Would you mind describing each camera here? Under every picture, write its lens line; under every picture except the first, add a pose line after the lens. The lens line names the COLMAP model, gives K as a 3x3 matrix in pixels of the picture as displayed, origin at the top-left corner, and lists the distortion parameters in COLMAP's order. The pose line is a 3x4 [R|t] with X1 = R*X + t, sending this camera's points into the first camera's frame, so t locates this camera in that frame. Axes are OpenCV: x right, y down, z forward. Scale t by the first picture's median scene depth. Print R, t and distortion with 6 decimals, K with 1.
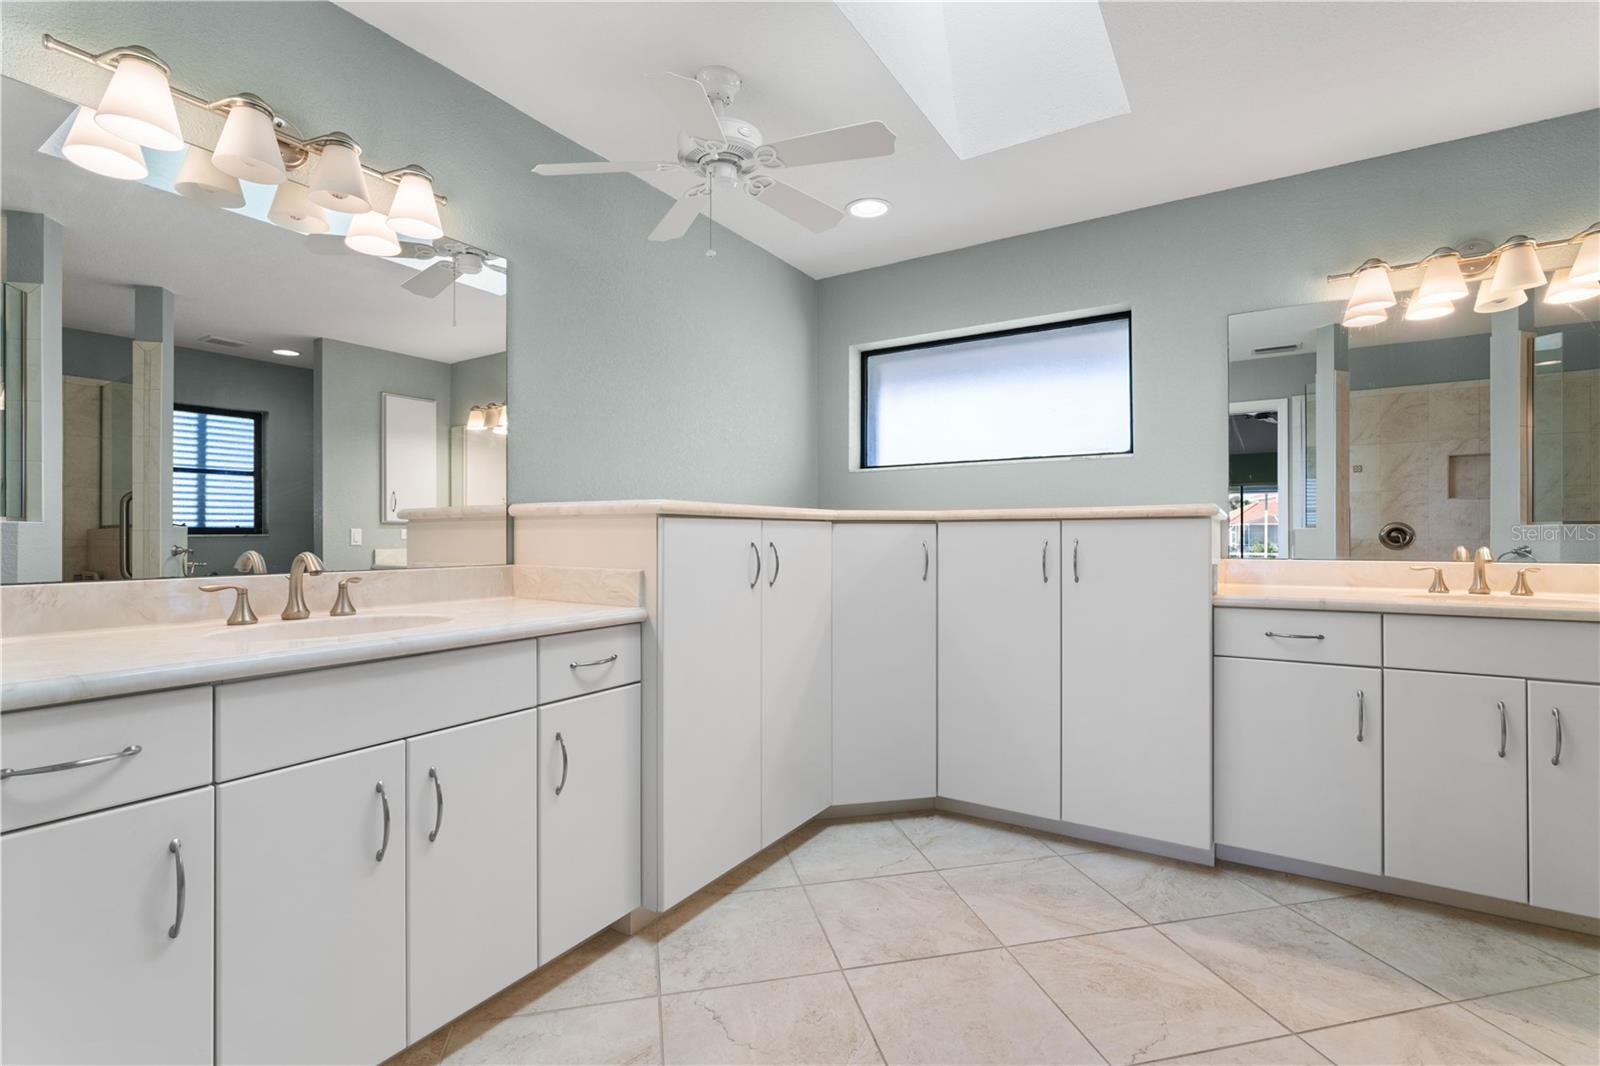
lens RADIAL K [[714.3, 0, 803.9], [0, 714.3, 528.4], [0, 0, 1]] dist [-0.002461, 0.000023]
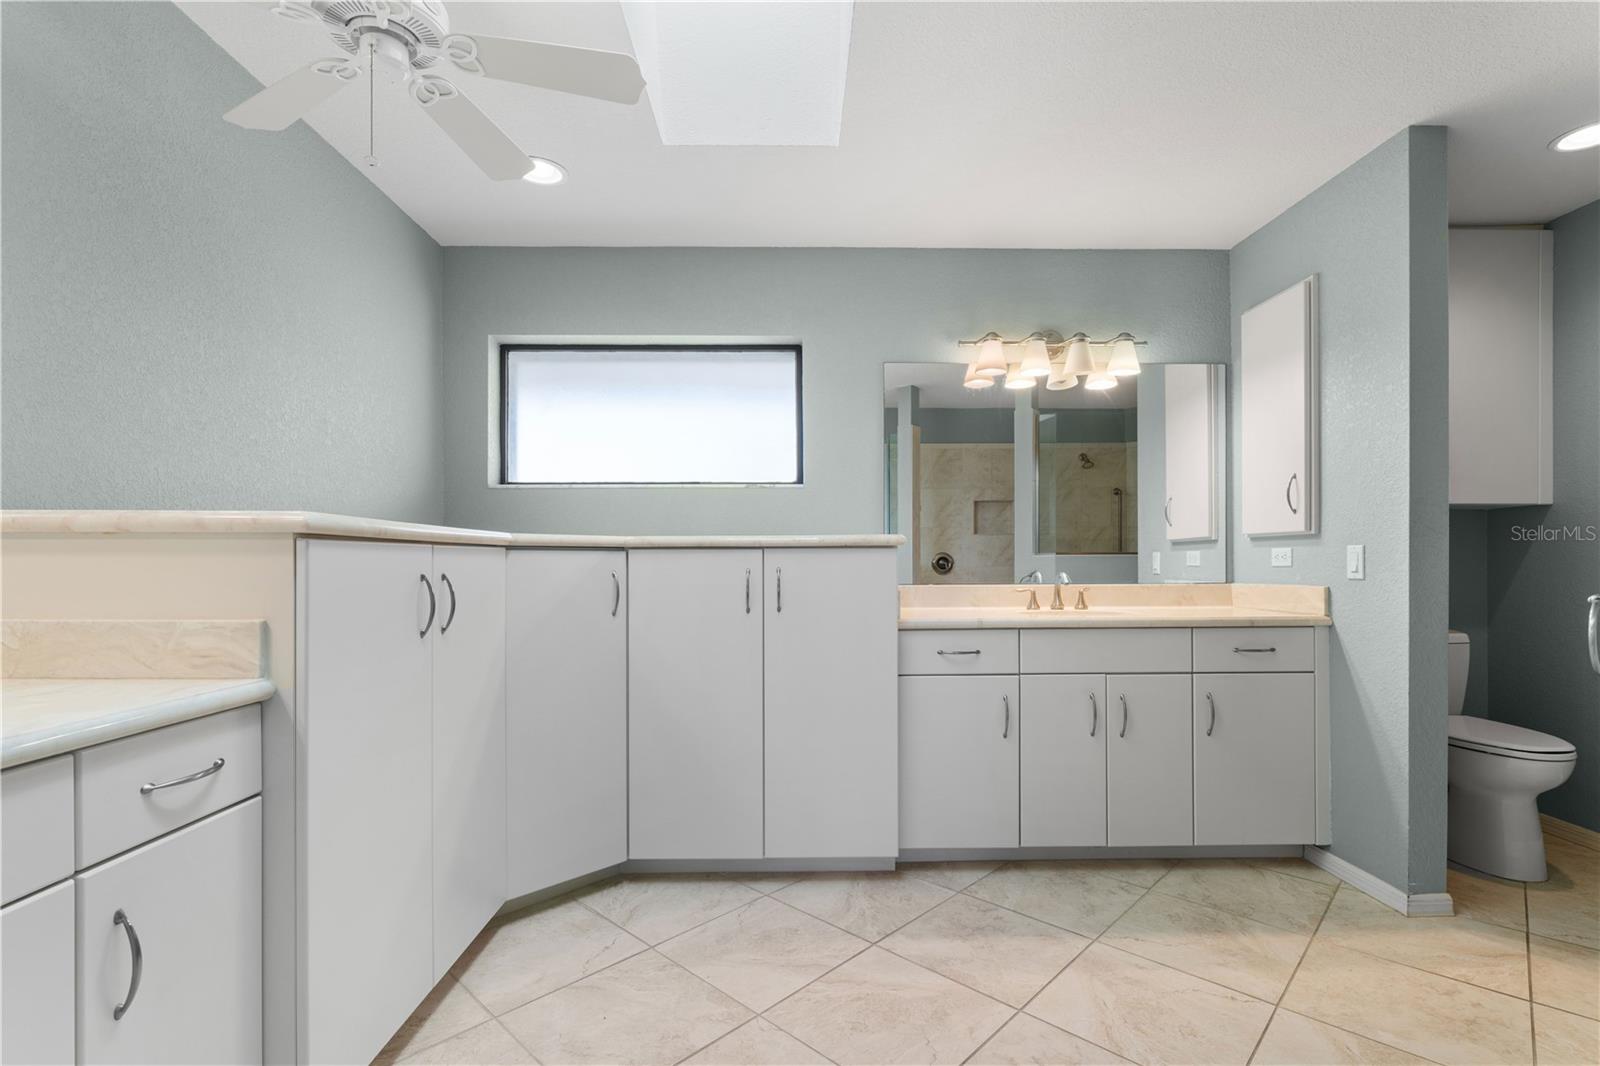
lens RADIAL K [[727.5, 0, 799.2], [0, 727.5, 560.6], [0, 0, 1]] dist [-0.006559, -0.000167]
pose [[0.839724, 0.000193, 0.543013, -0.155712], [-0.003540, 0.999981, 0.005120, -0.000273], [-0.543001, -0.006221, 0.839709, 0.169091]]
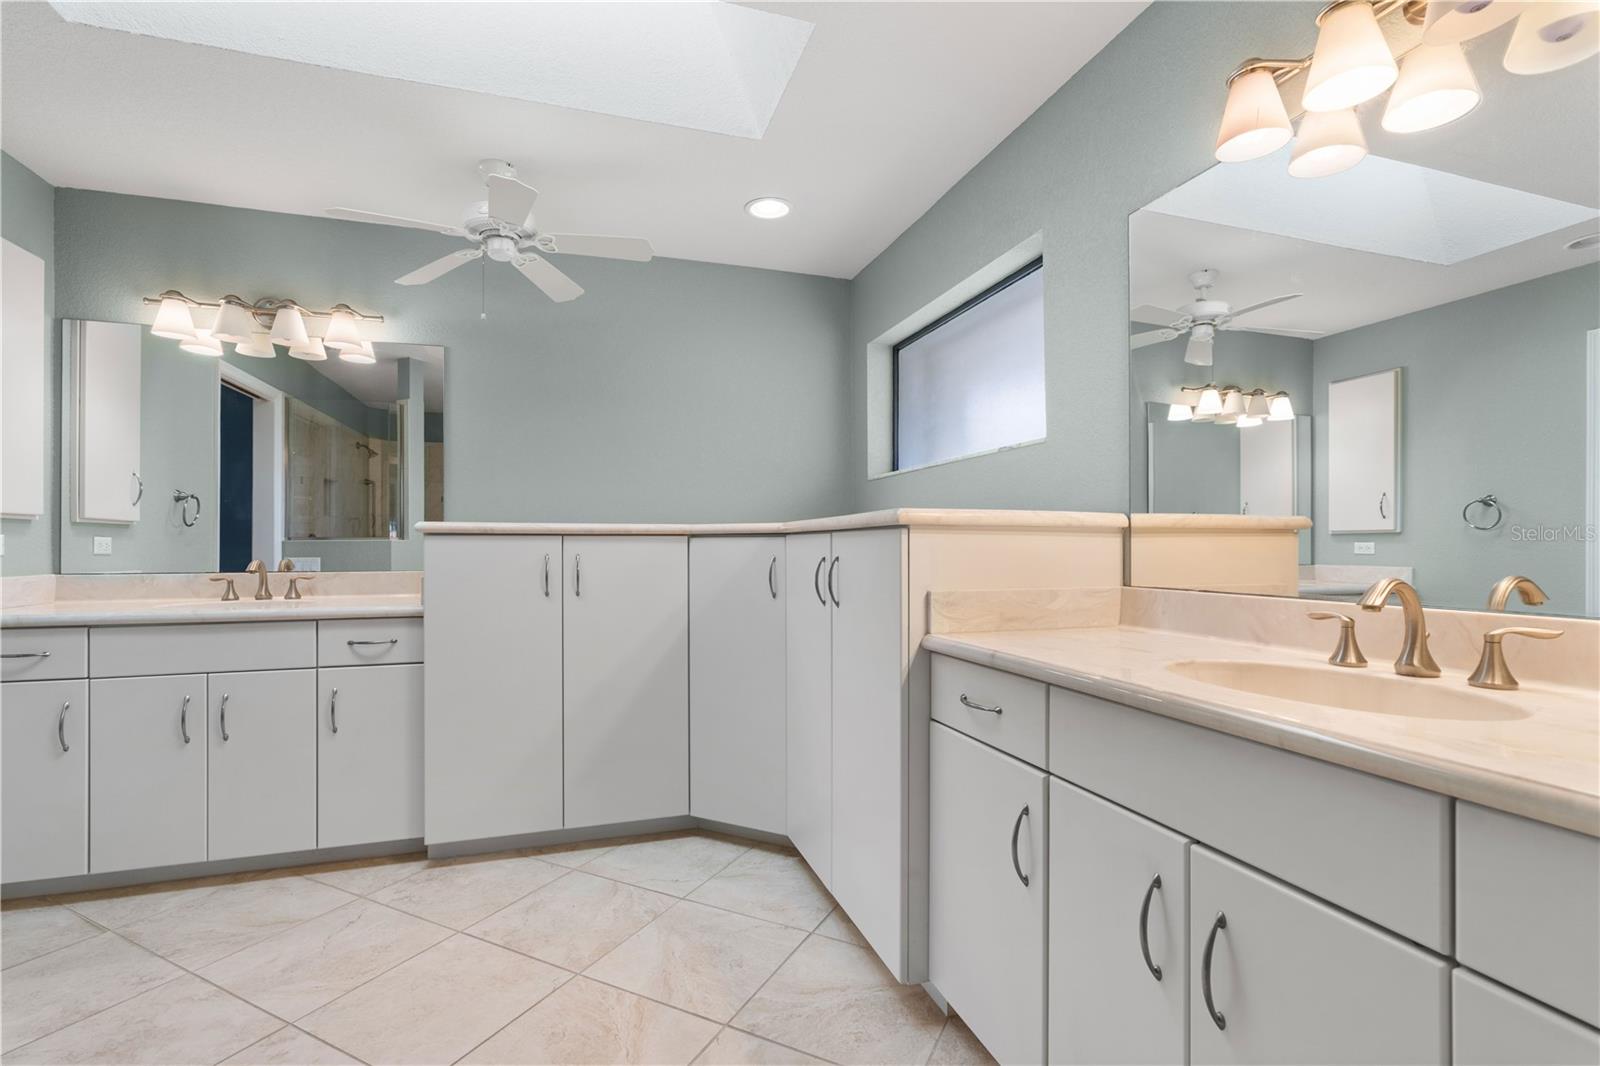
lens RADIAL K [[720.7, 0, 802.0], [0, 720.7, 535.6], [0, 0, 1]] dist [-0.003411, 0.000371]
pose [[0.770800, -0.009338, -0.637008, 0.996143], [0.006010, 0.999955, -0.007385, -0.001529], [0.637048, 0.001864, 0.770822, 0.379651]]
